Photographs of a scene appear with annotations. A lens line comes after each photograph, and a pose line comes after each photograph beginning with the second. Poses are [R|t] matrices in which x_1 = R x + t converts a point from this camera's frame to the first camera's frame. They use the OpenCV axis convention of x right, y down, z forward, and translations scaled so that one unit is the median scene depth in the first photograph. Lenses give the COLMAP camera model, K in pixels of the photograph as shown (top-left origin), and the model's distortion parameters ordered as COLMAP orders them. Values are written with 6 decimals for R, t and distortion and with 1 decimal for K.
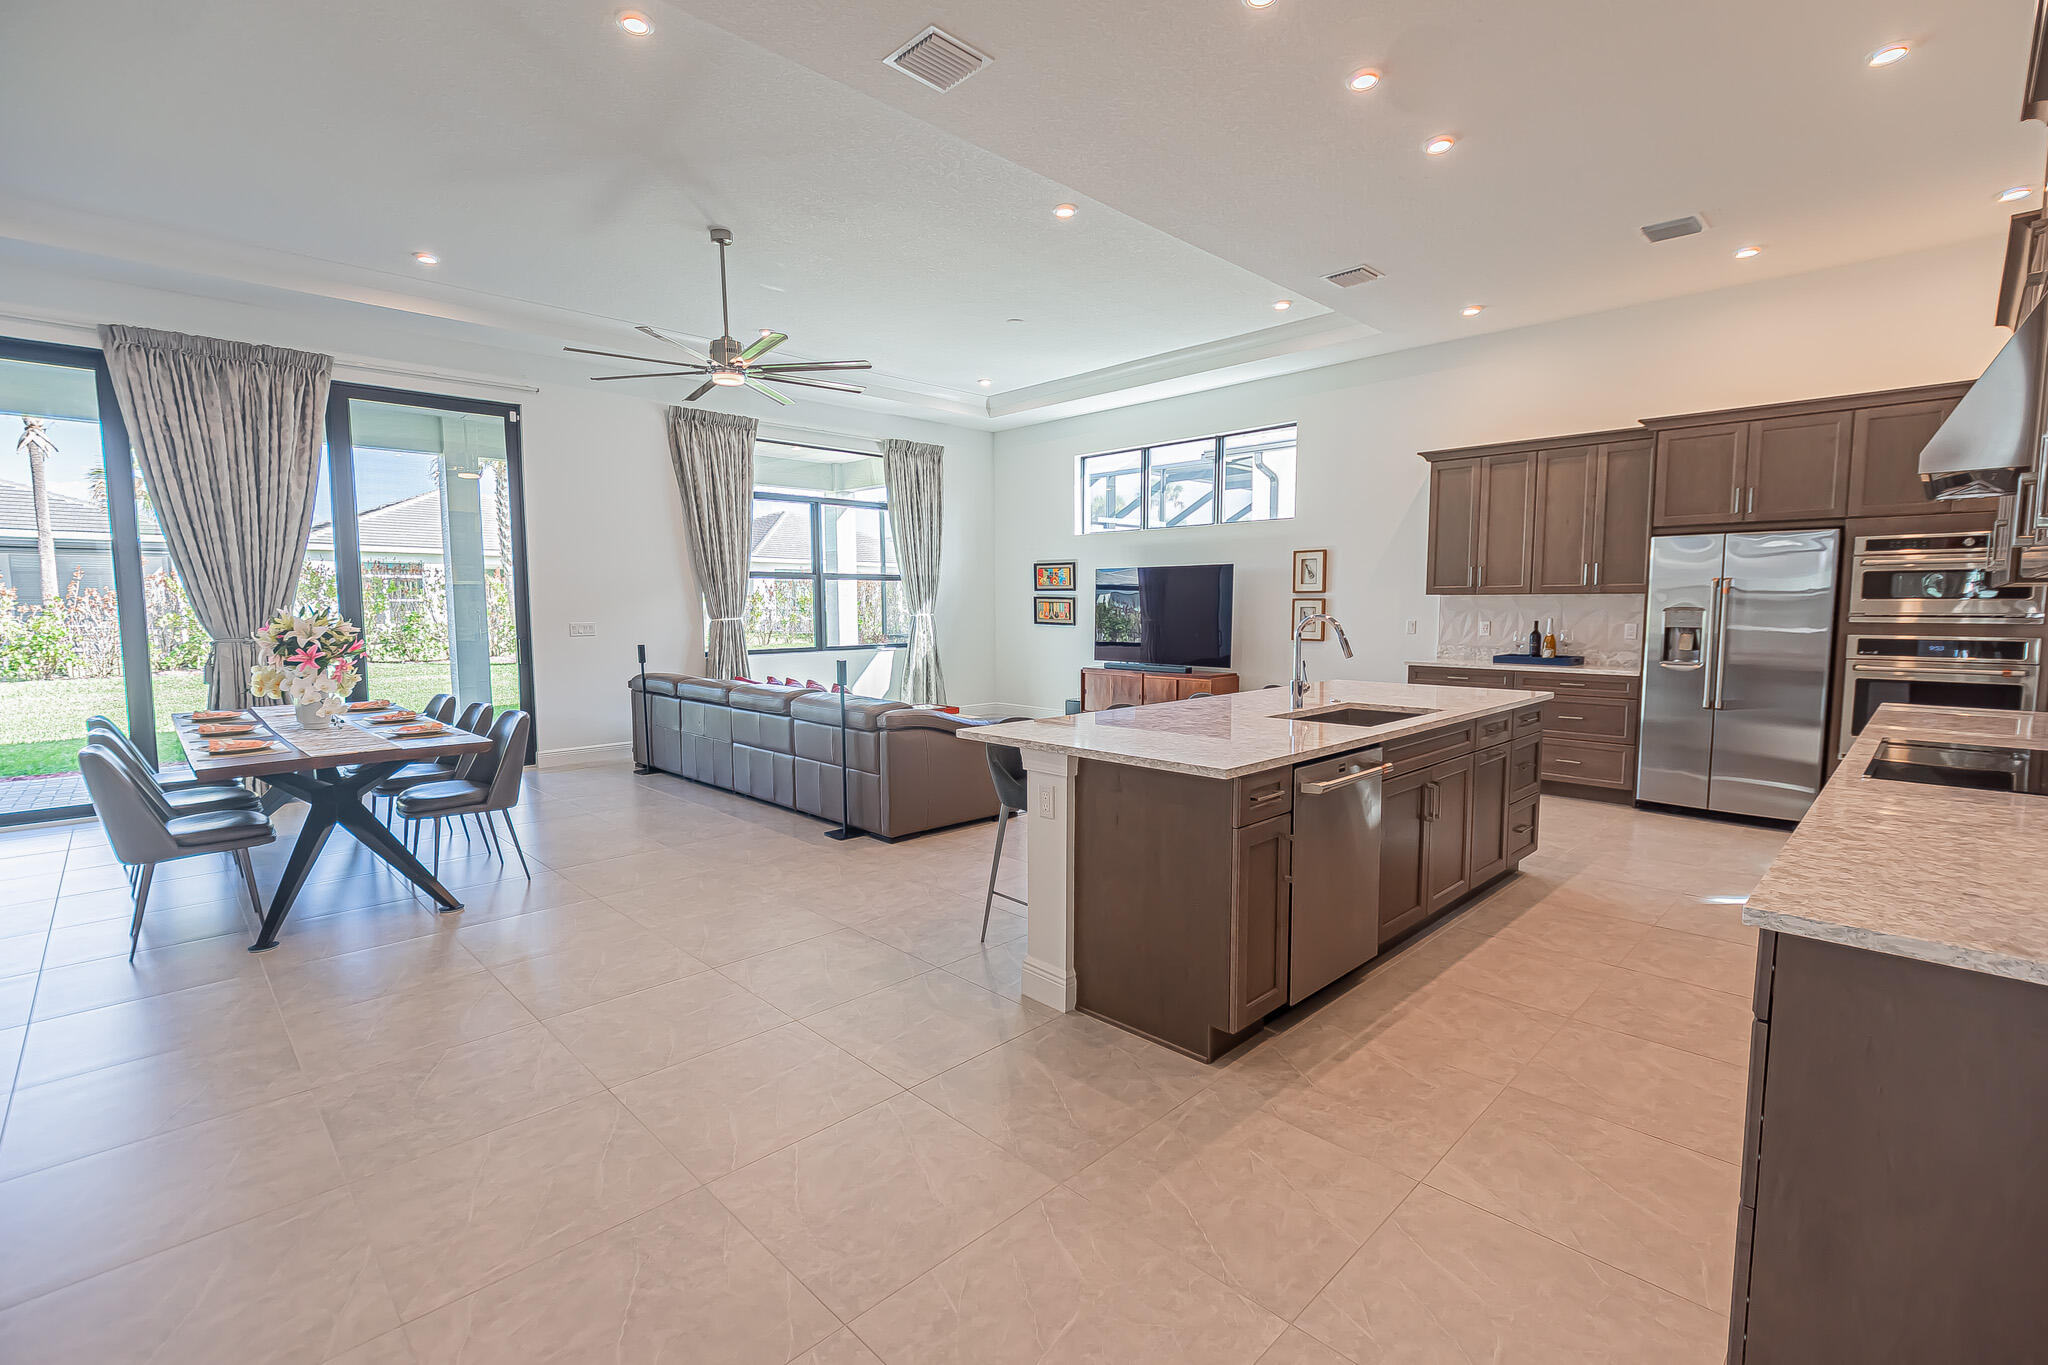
lens RADIAL K [[902.4, 0, 1024.0], [0, 902.4, 682.5], [0, 0, 1]] dist [-0.001308, -0.000551]
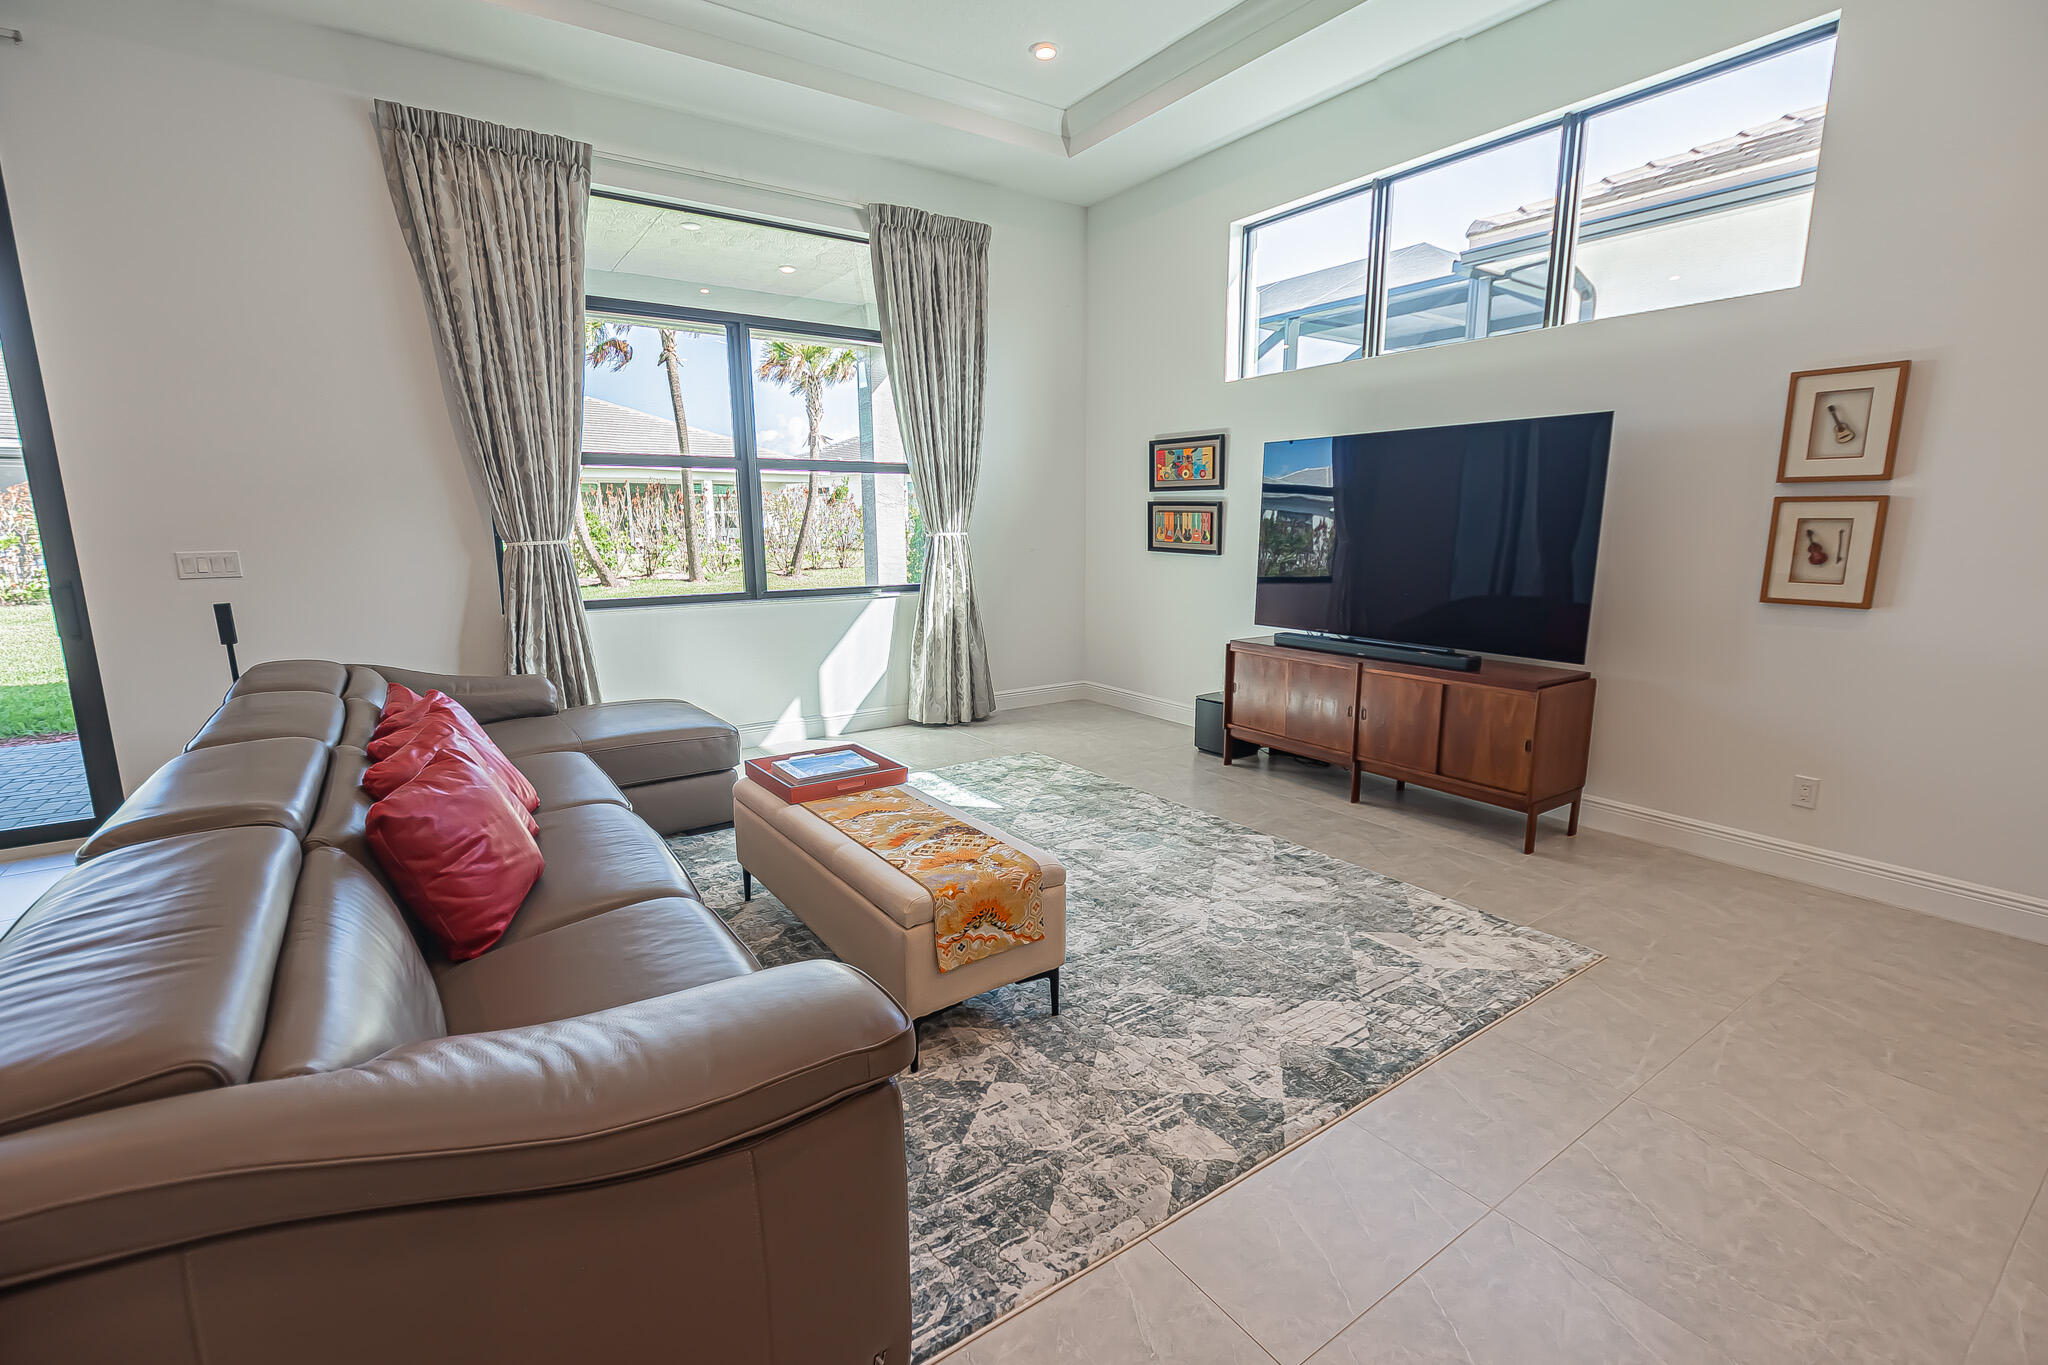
lens RADIAL K [[902.4, 0, 1024.0], [0, 902.4, 682.5], [0, 0, 1]] dist [-0.001308, -0.000551]
pose [[0.984736, 0.030490, -0.171361, 0.036148], [-0.014722, 0.995600, 0.092543, -0.036181], [0.173429, -0.088608, 0.980852, 0.452169]]
